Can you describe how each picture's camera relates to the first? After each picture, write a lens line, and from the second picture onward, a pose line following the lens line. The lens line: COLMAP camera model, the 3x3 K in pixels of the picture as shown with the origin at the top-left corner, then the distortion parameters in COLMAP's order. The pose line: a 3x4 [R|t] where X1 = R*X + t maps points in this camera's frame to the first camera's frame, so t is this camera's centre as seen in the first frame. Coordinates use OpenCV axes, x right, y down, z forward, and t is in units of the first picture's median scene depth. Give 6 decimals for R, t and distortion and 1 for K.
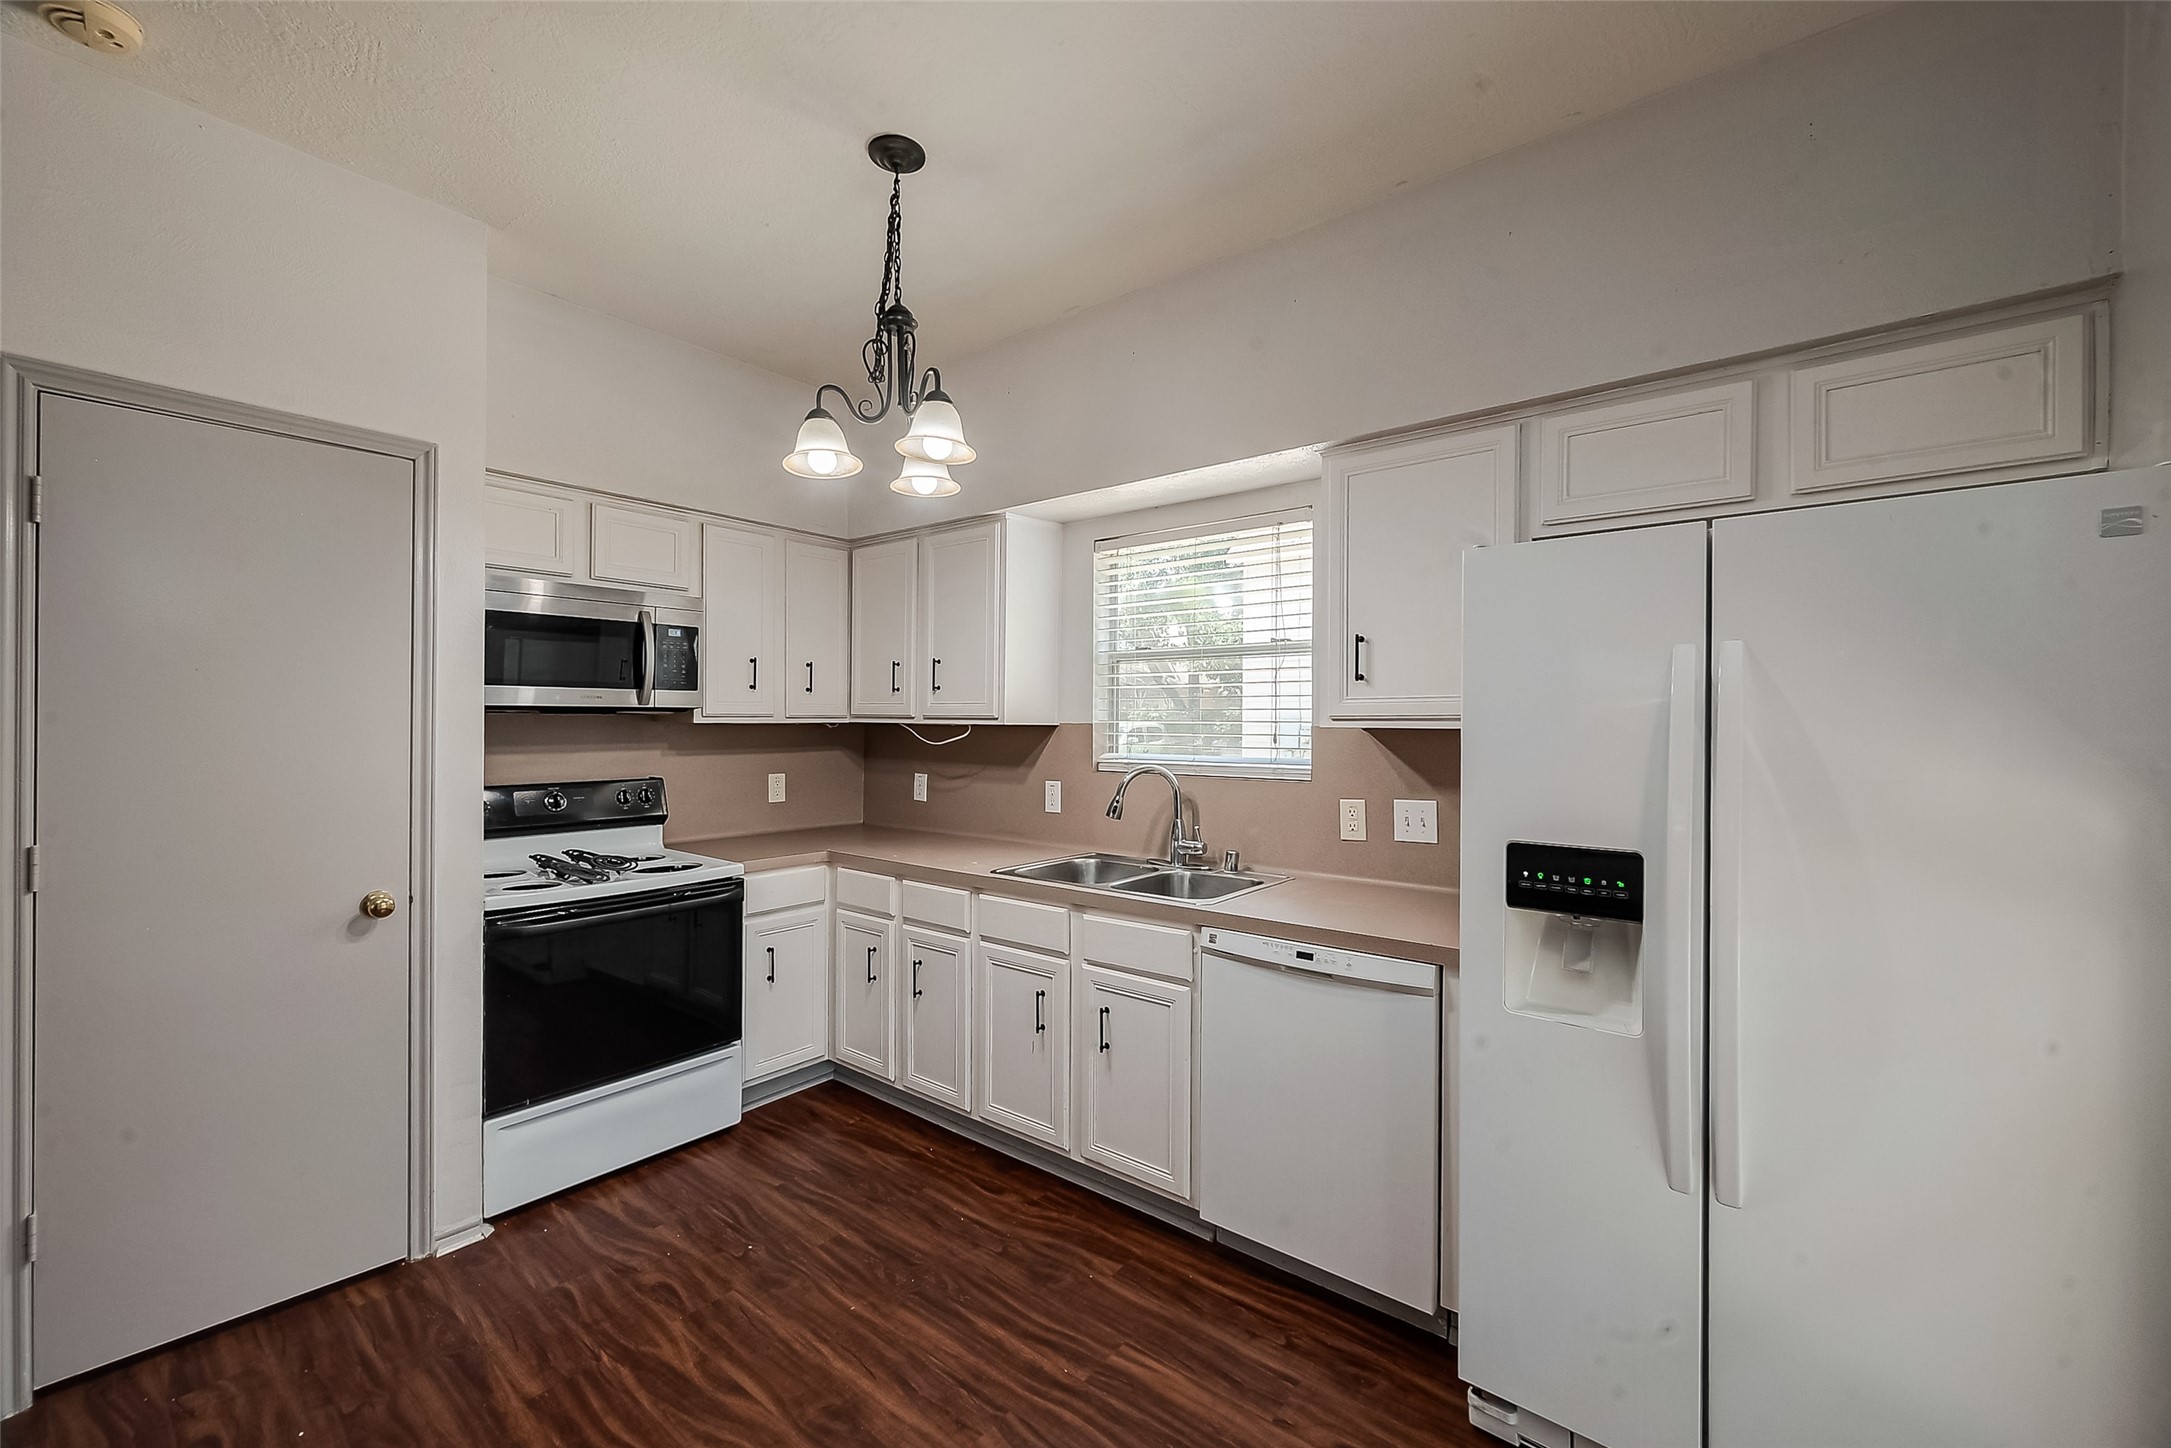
lens RADIAL K [[858.2, 0, 1100.9], [0, 858.2, 721.5], [0, 0, 1]] dist [-0.002244, 0.000969]
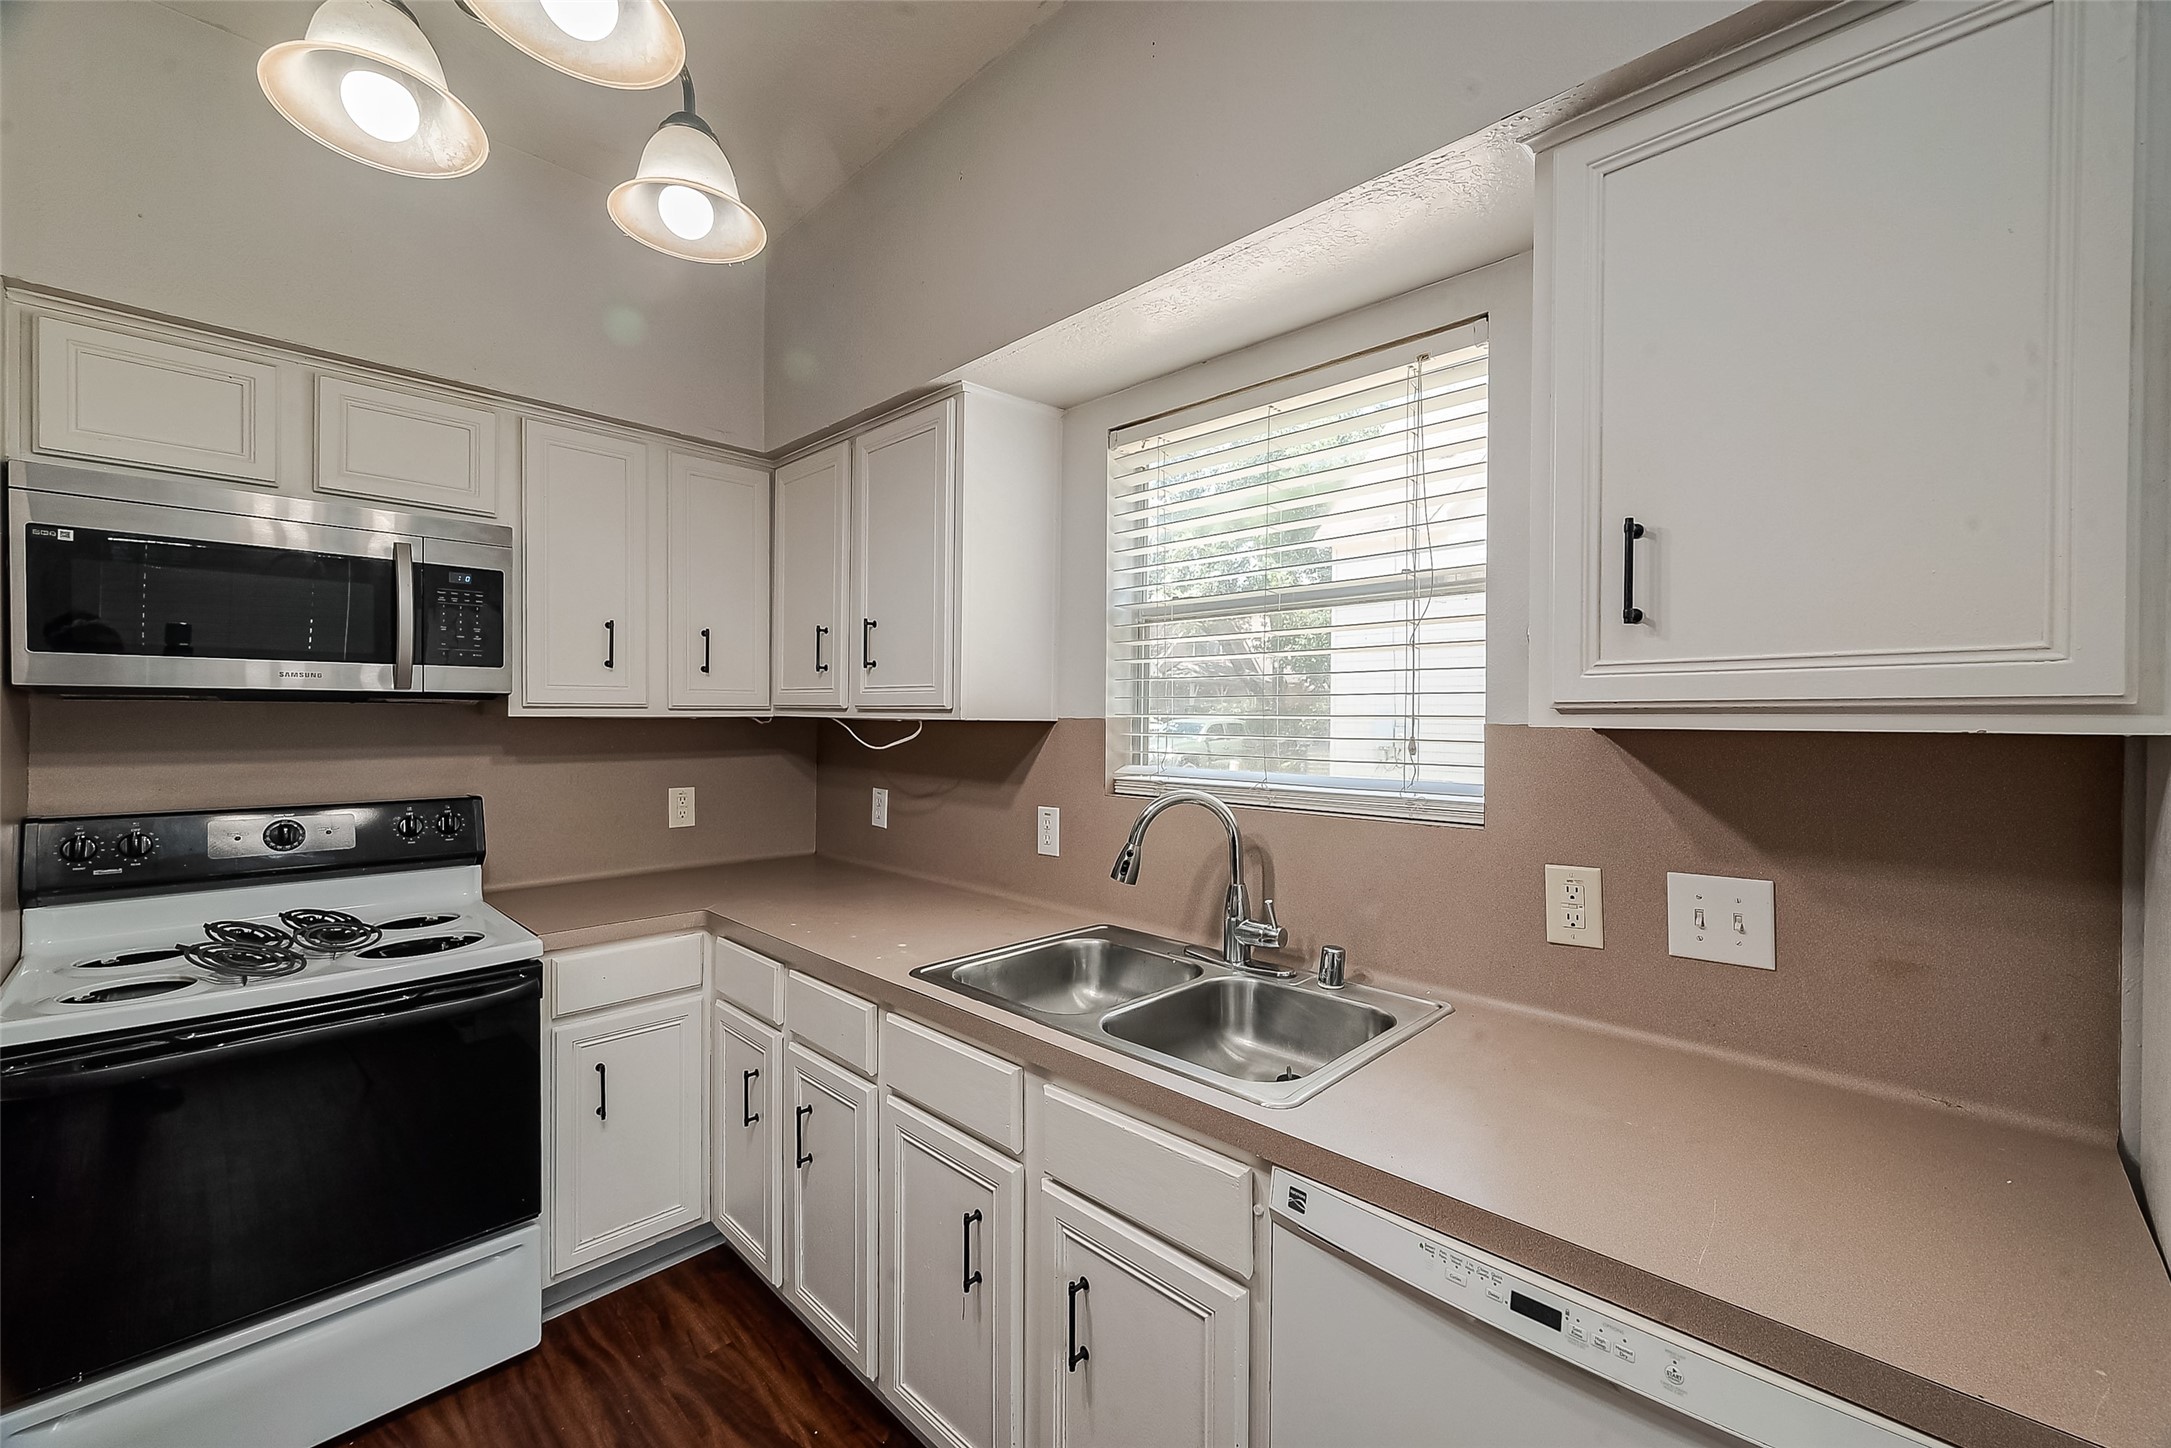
lens RADIAL K [[858.2, 0, 1101.8], [0, 858.2, 720.0], [0, 0, 1]] dist [-0.002244, 0.000969]
pose [[0.995433, 0.002371, -0.095428, 0.053074], [-0.002110, 0.999994, 0.002841, 0.001604], [0.095435, -0.002627, 0.995432, 0.407521]]
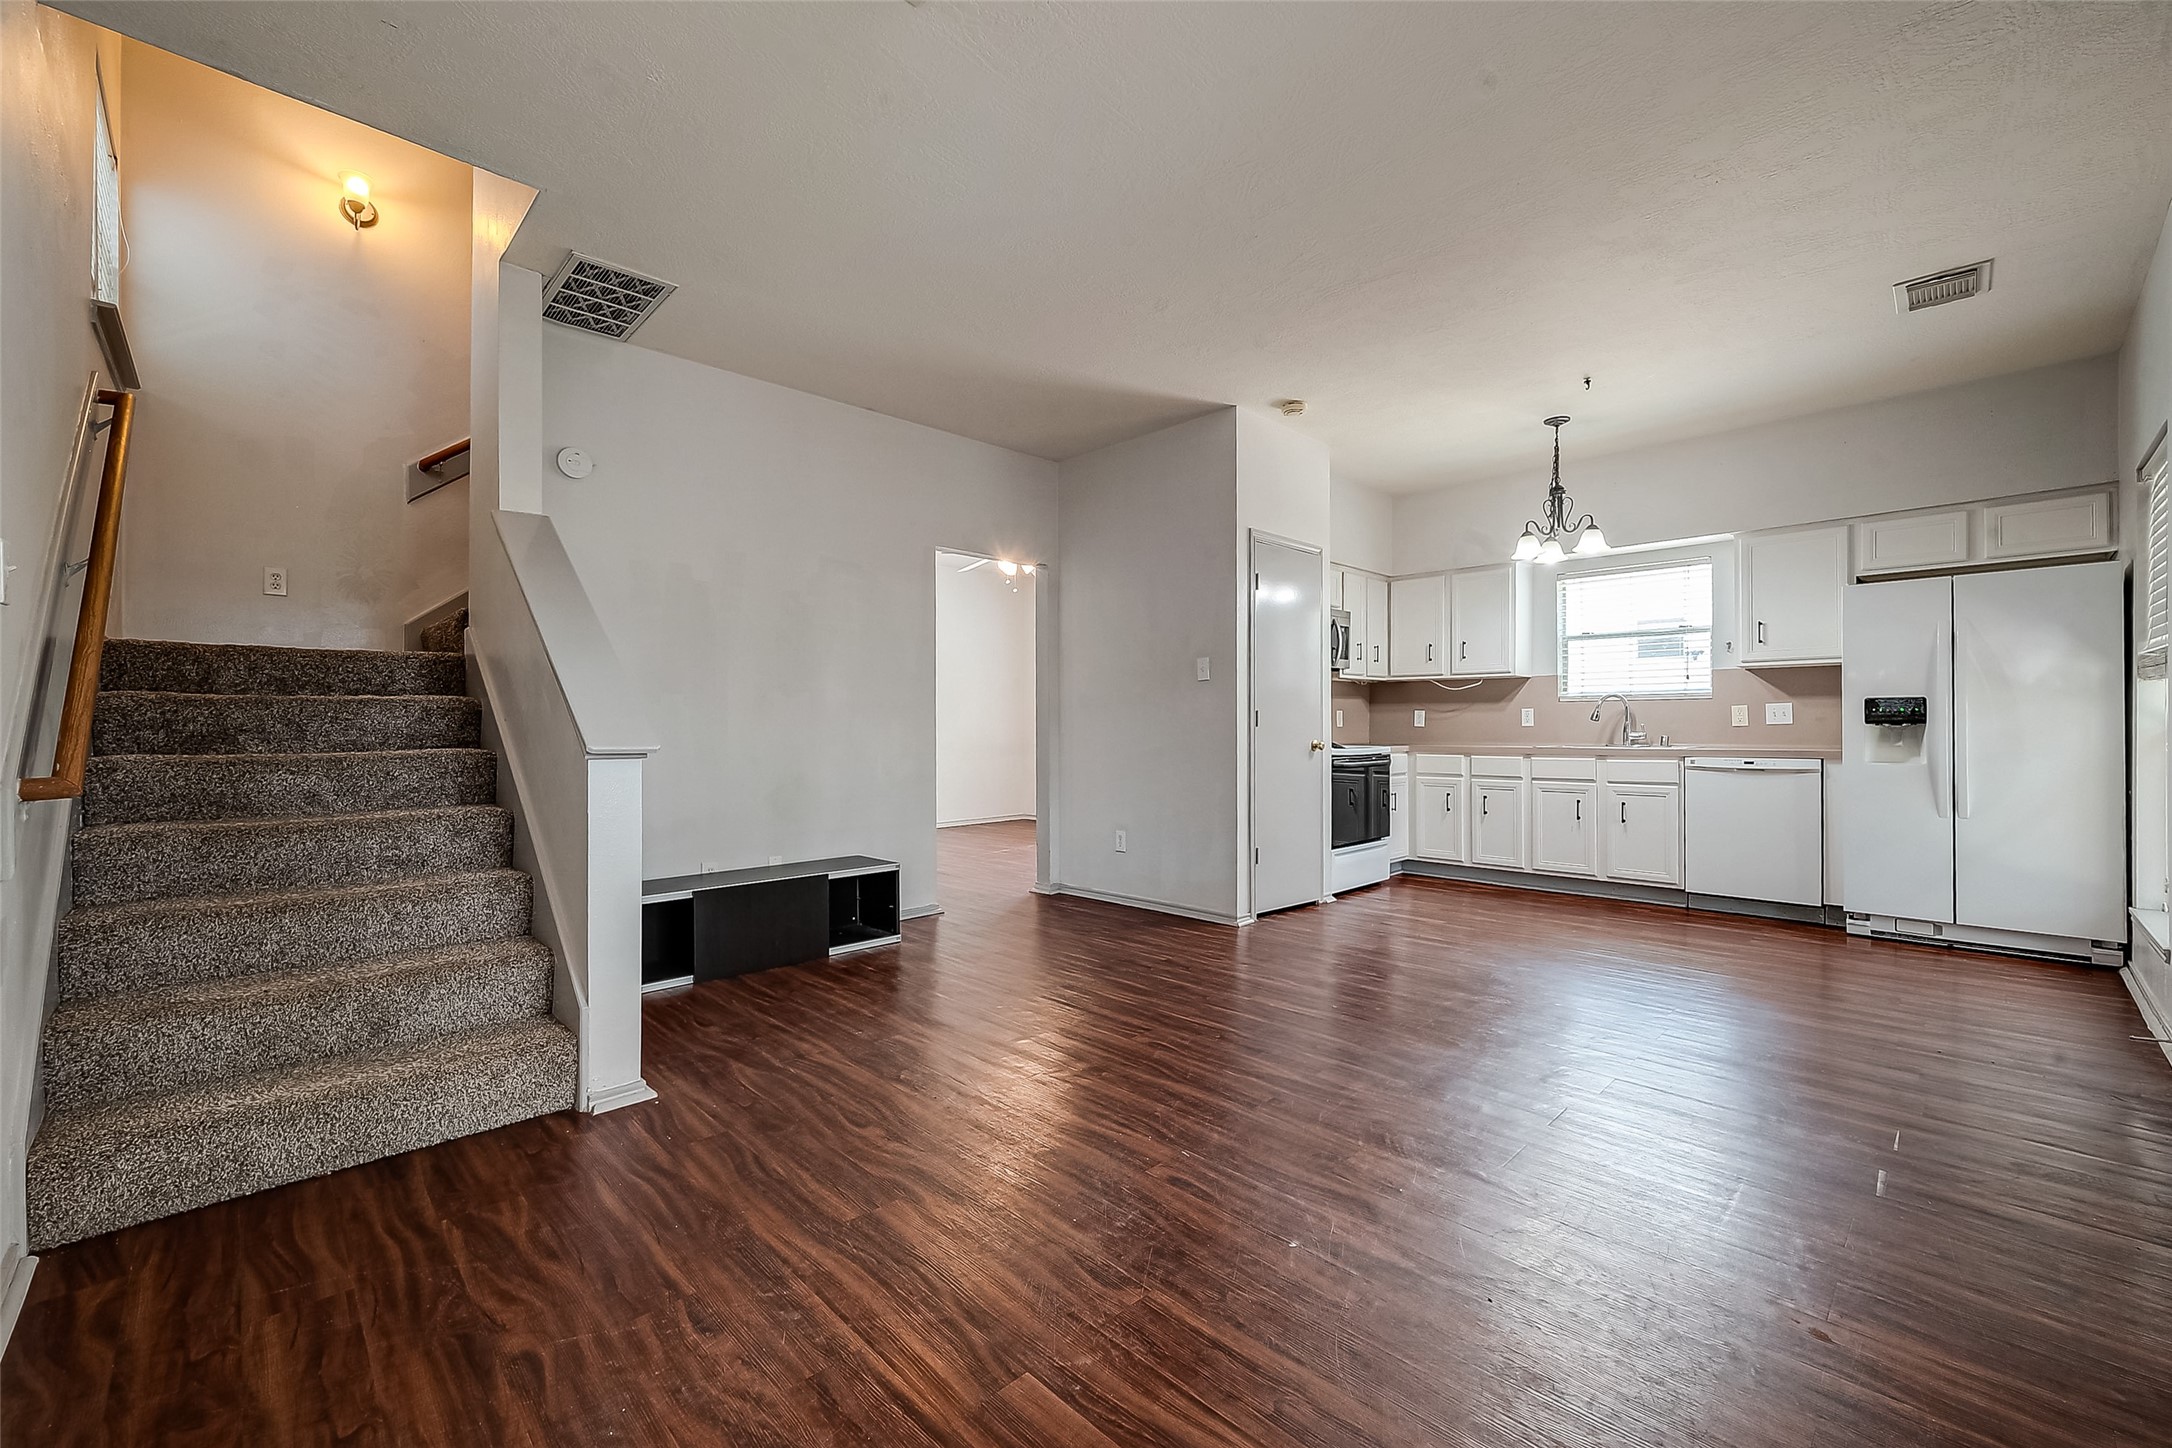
lens RADIAL K [[858.6, 0, 1105.0], [0, 858.6, 721.5], [0, 0, 1]] dist [-0.002244, 0.000969]
pose [[0.992268, -0.010595, -0.123659, -0.814065], [0.010566, 0.999944, -0.000893, 0.101628], [0.123662, -0.000421, 0.992324, -1.019246]]
